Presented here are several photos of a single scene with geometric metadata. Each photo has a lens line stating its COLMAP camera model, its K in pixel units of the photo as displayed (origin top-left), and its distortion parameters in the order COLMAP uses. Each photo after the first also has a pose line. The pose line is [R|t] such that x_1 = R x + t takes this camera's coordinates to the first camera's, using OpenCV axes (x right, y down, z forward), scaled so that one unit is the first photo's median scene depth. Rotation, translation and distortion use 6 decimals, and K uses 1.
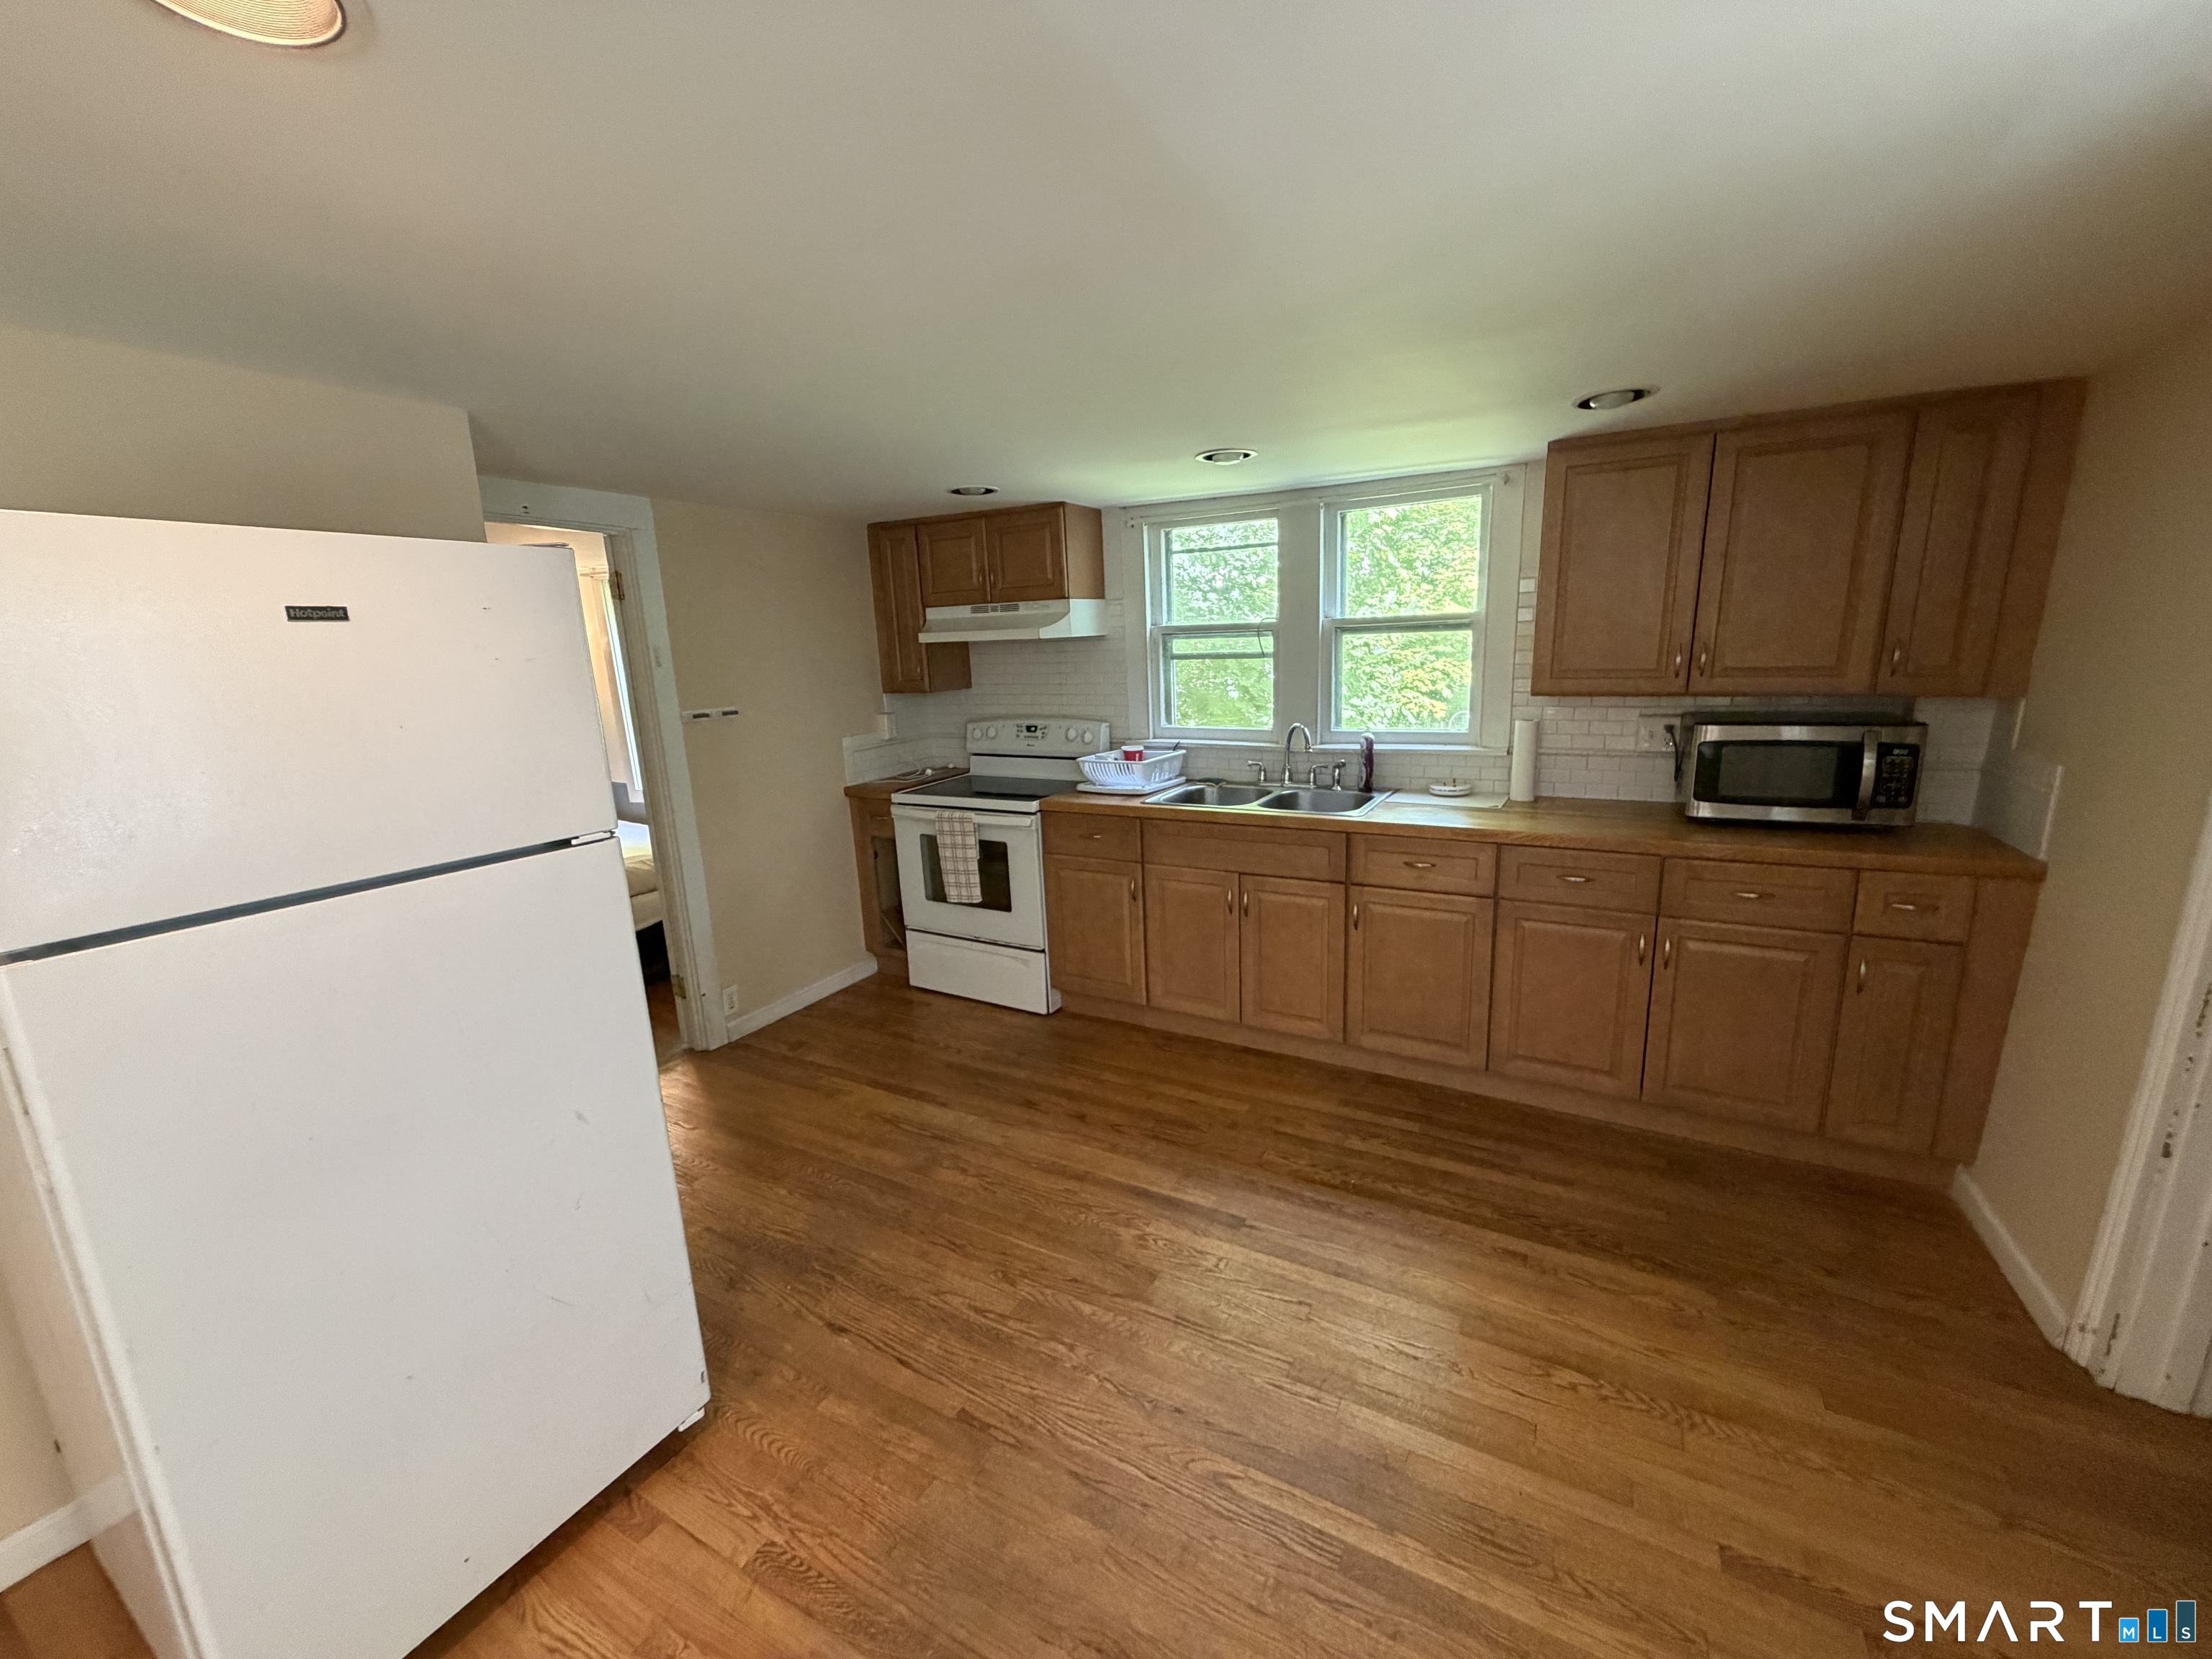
lens RADIAL K [[879.7, 0, 1104.1], [0, 879.7, 843.0], [0, 0, 1]] dist [0.002386, -0.000329]
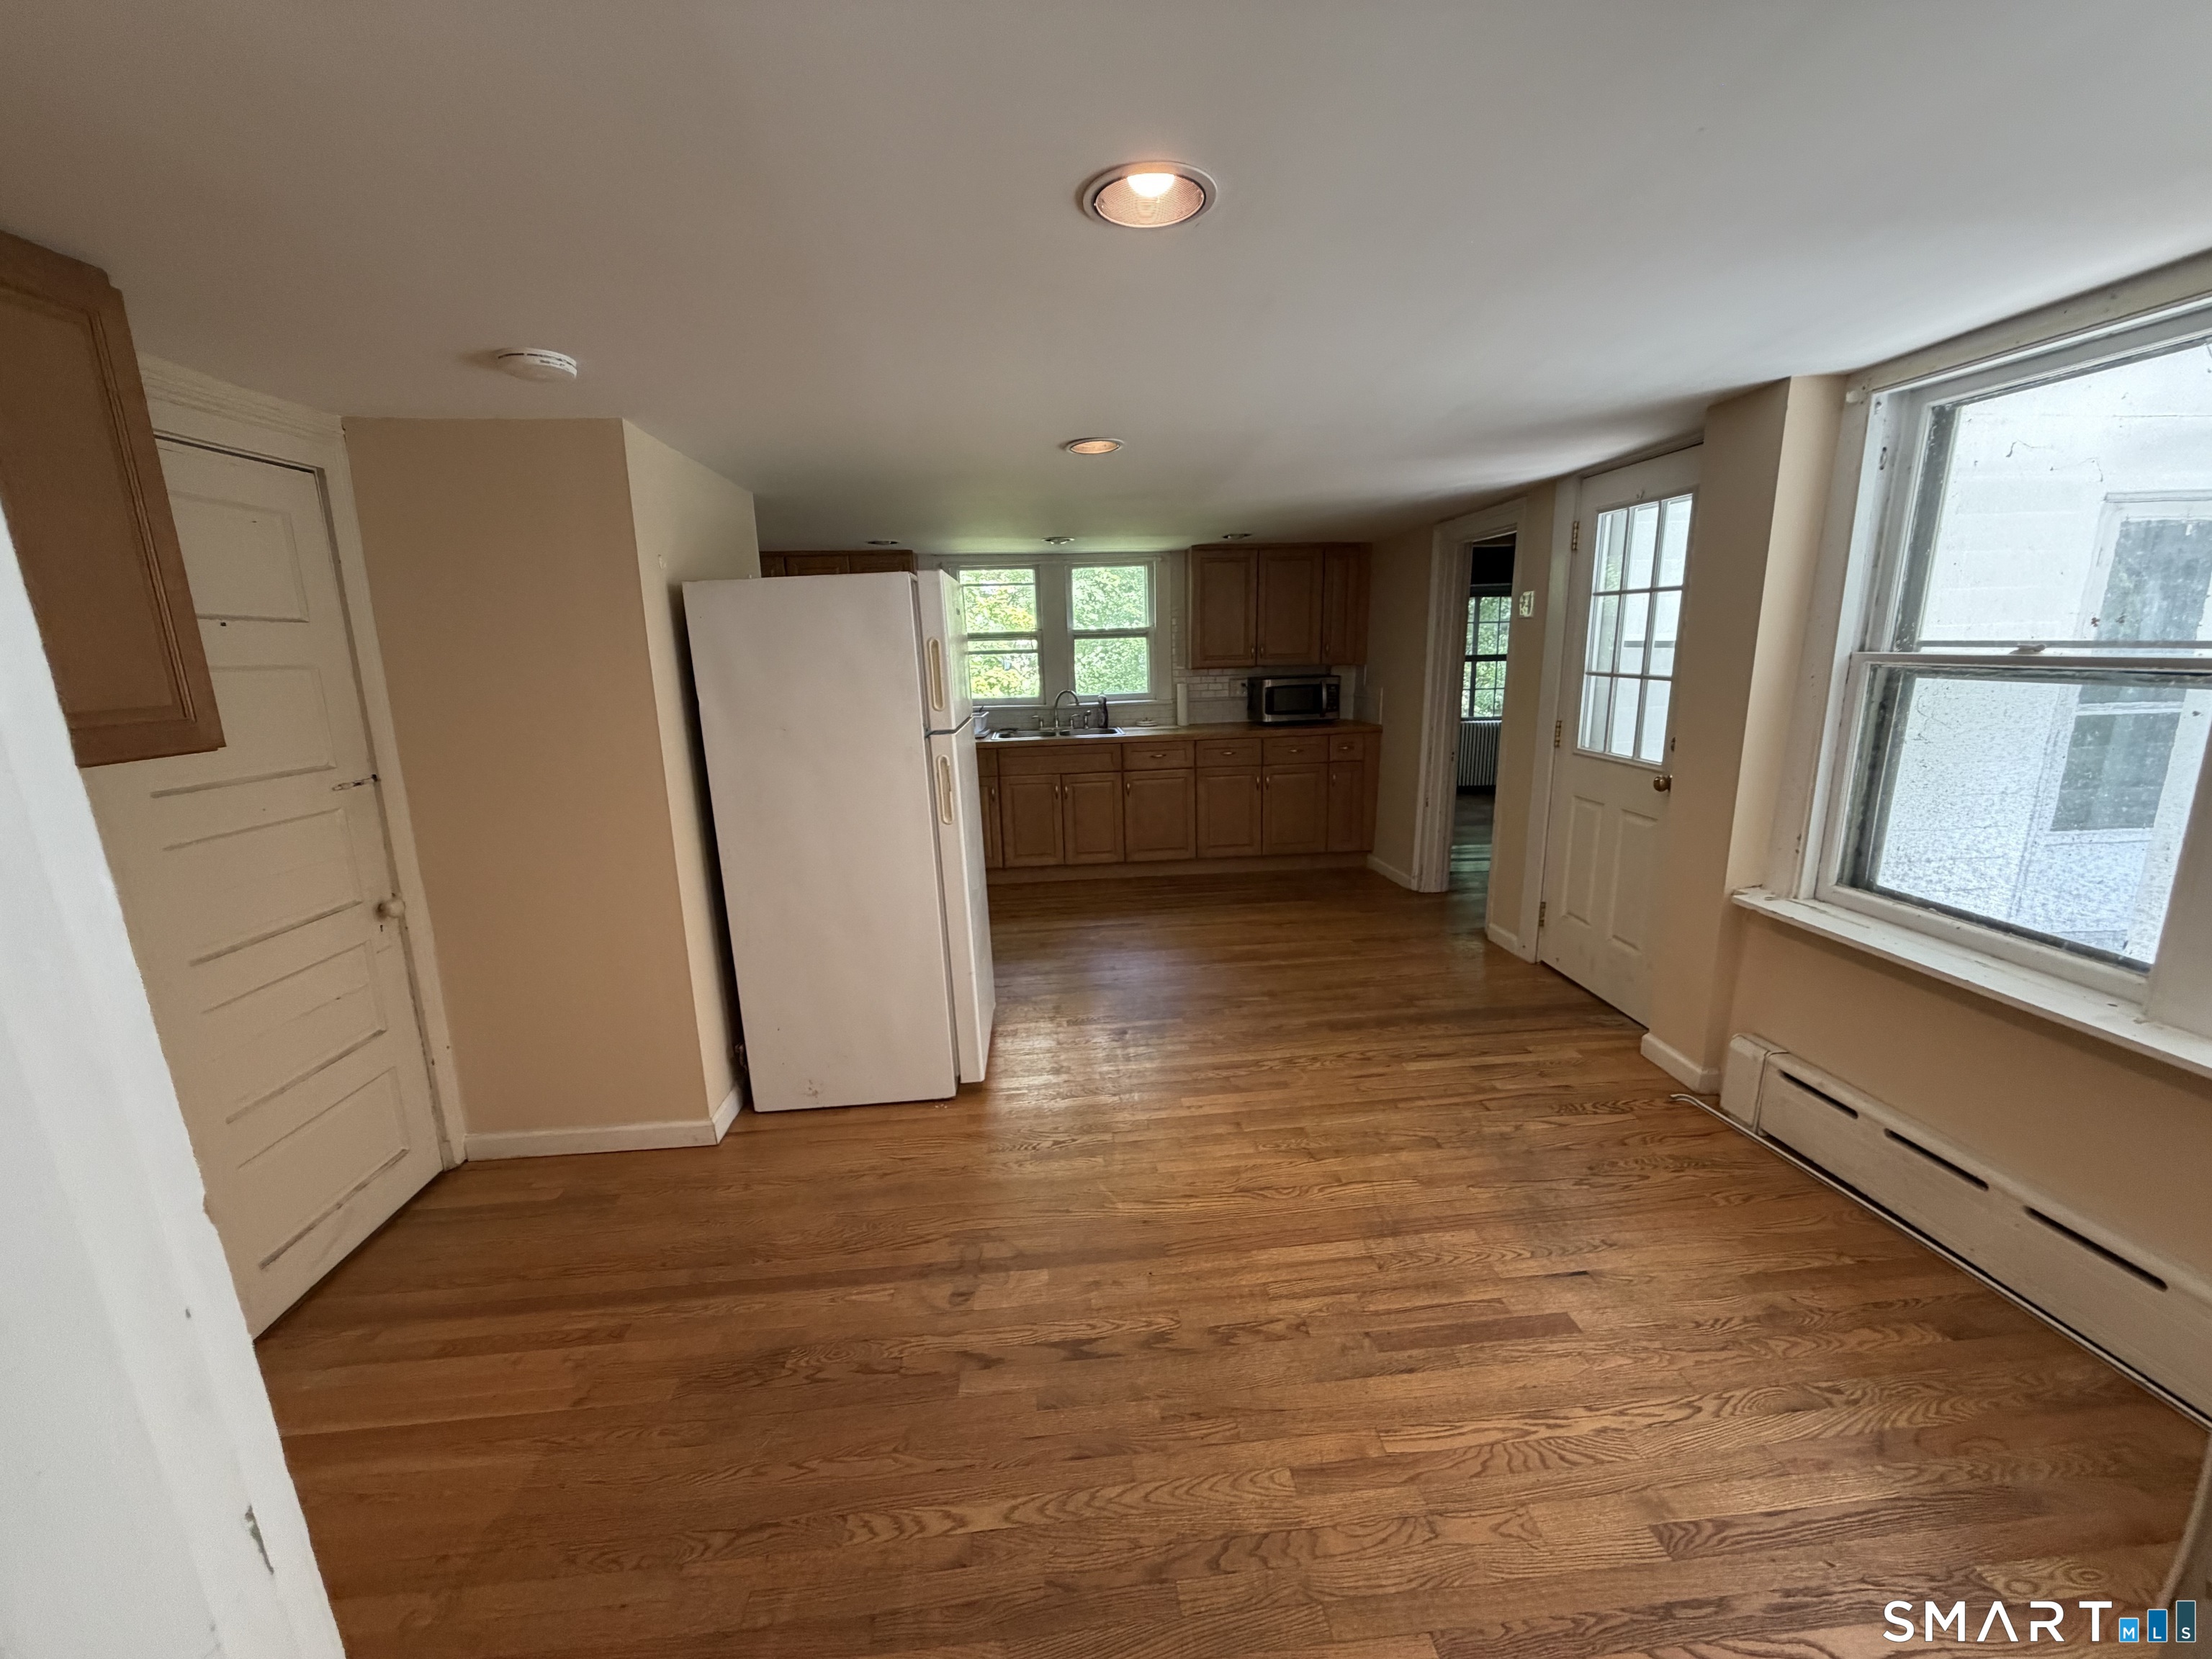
lens RADIAL K [[879.7, 0, 1112.1], [0, 879.7, 839.9], [0, 0, 1]] dist [0.002386, -0.000329]
pose [[0.821304, -0.109283, 0.559926, -0.797459], [0.124729, 0.992133, 0.010685, 0.168059], [-0.556689, 0.061064, 0.828473, -0.515514]]
